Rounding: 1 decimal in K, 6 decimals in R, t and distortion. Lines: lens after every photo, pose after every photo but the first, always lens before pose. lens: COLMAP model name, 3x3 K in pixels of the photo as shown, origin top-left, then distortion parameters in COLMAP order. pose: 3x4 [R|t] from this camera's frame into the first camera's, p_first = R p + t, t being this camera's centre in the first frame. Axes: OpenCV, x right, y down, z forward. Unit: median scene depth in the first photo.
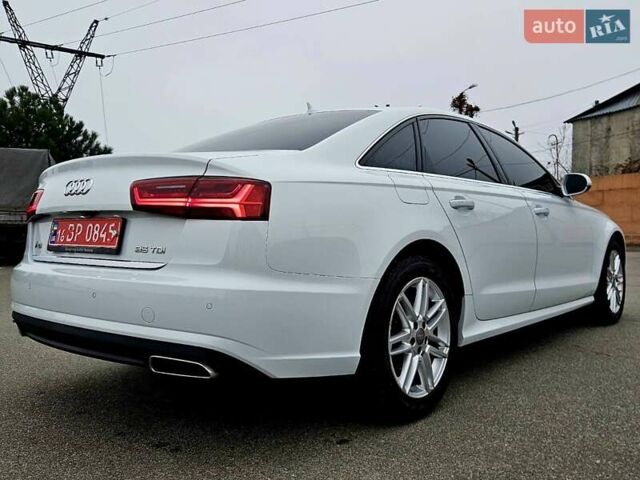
lens RADIAL K [[573.6, 0, 316.0], [0, 573.6, 241.0], [0, 0, 1]] dist [0.074211, -0.071924]
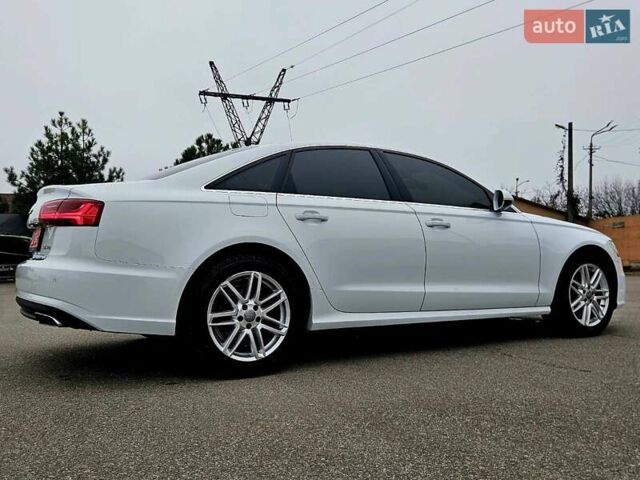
lens RADIAL K [[572.0, 0, 314.3], [0, 572.0, 254.1], [0, 0, 1]] dist [0.065600, -0.005770]
pose [[0.943704, 0.000068, -0.330791, 0.772627], [-0.009152, 0.999623, -0.025904, 0.057528], [0.330665, 0.027473, 0.943348, -0.203416]]
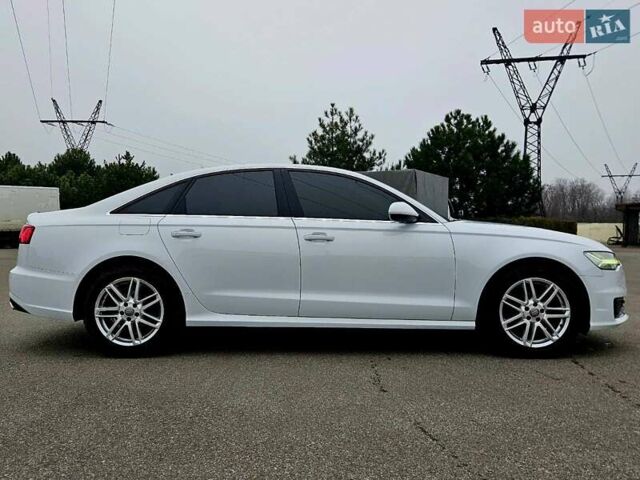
lens RADIAL K [[573.6, 0, 316.0], [0, 573.6, 241.0], [0, 0, 1]] dist [0.074211, -0.071924]
pose [[0.645580, 0.027994, -0.763180, 1.910539], [-0.027189, 0.999537, 0.013664, -0.087820], [0.763209, 0.011929, 0.646042, 0.304869]]
